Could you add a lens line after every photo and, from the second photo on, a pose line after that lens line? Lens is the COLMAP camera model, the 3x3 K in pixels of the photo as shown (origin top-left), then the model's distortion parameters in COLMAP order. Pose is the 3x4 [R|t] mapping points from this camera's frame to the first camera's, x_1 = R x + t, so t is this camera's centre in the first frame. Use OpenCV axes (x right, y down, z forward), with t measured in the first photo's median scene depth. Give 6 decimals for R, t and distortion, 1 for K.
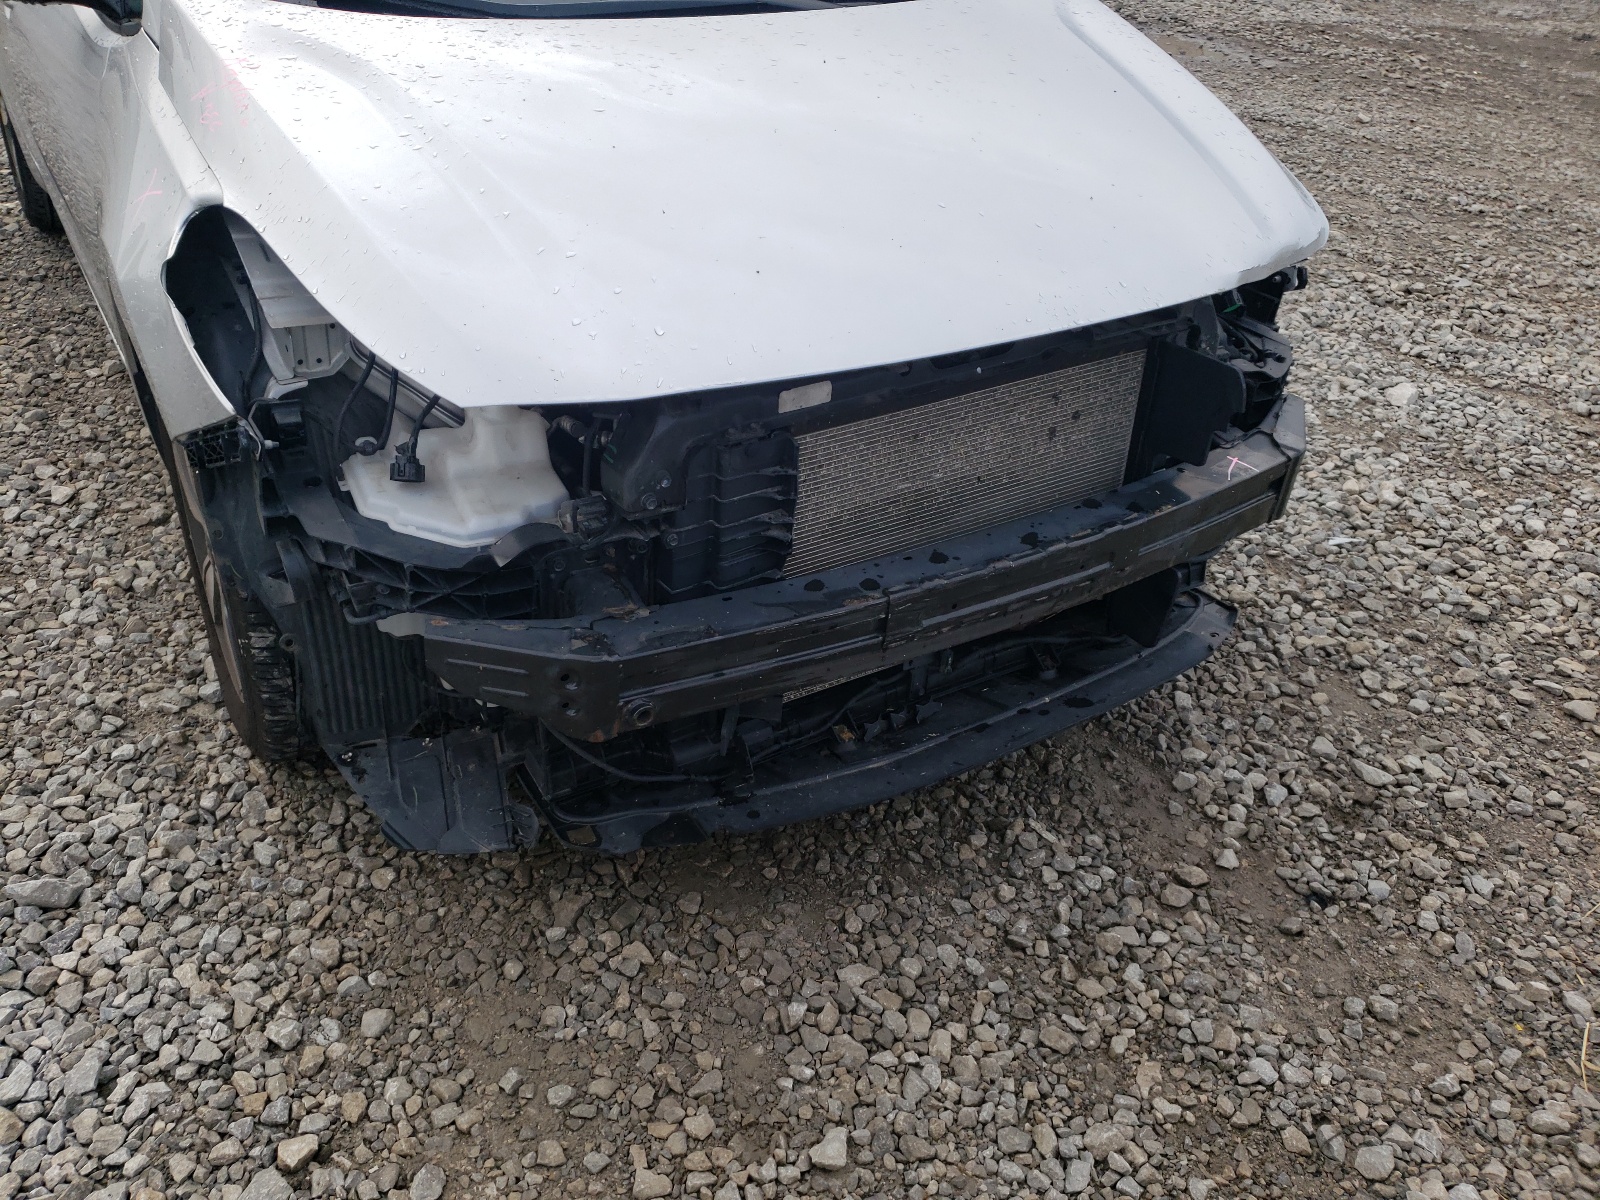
lens RADIAL K [[1294.4, 0, 785.0], [0, 1294.4, 615.4], [0, 0, 1]] dist [-0.012907, 0.046803]
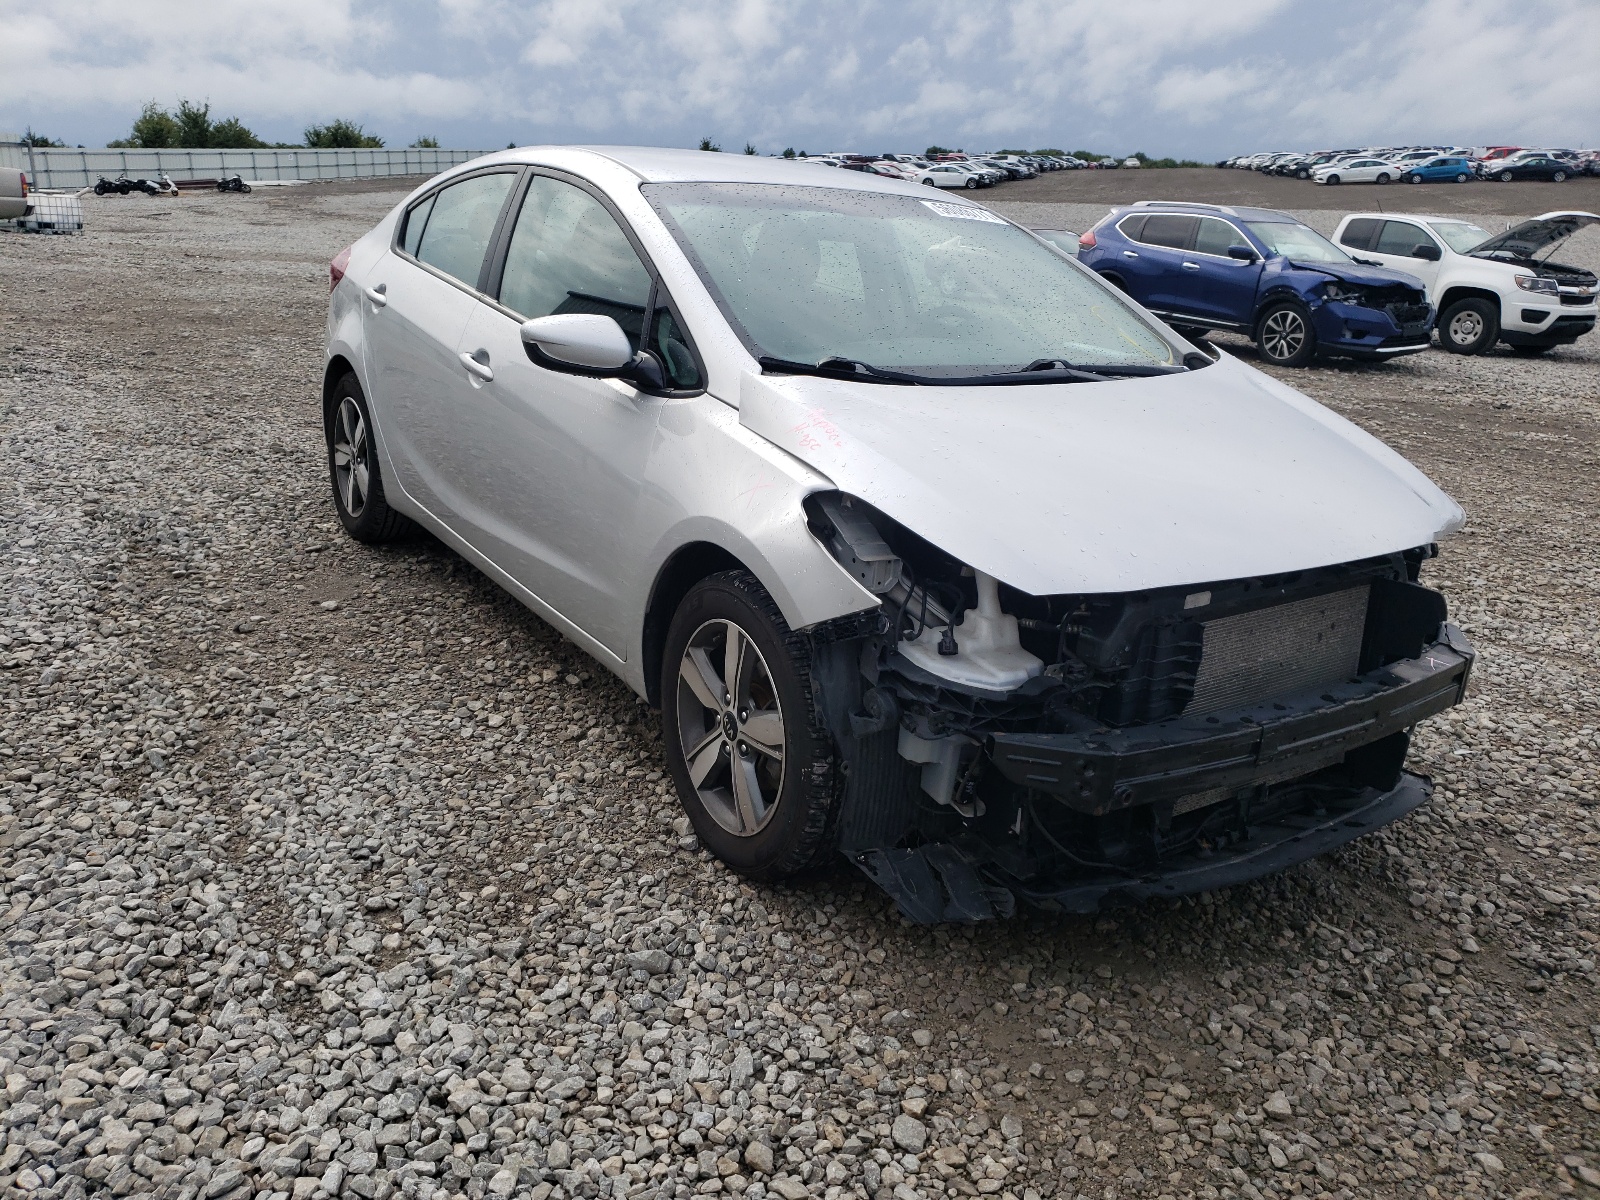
lens RADIAL K [[1294.4, 0, 790.9], [0, 1294.4, 592.6], [0, 0, 1]] dist [-0.012907, 0.046803]
pose [[0.999202, -0.003844, 0.039750, -0.430398], [0.014664, 0.961140, -0.275671, 0.197999], [-0.037146, 0.276034, 0.960430, -0.392677]]
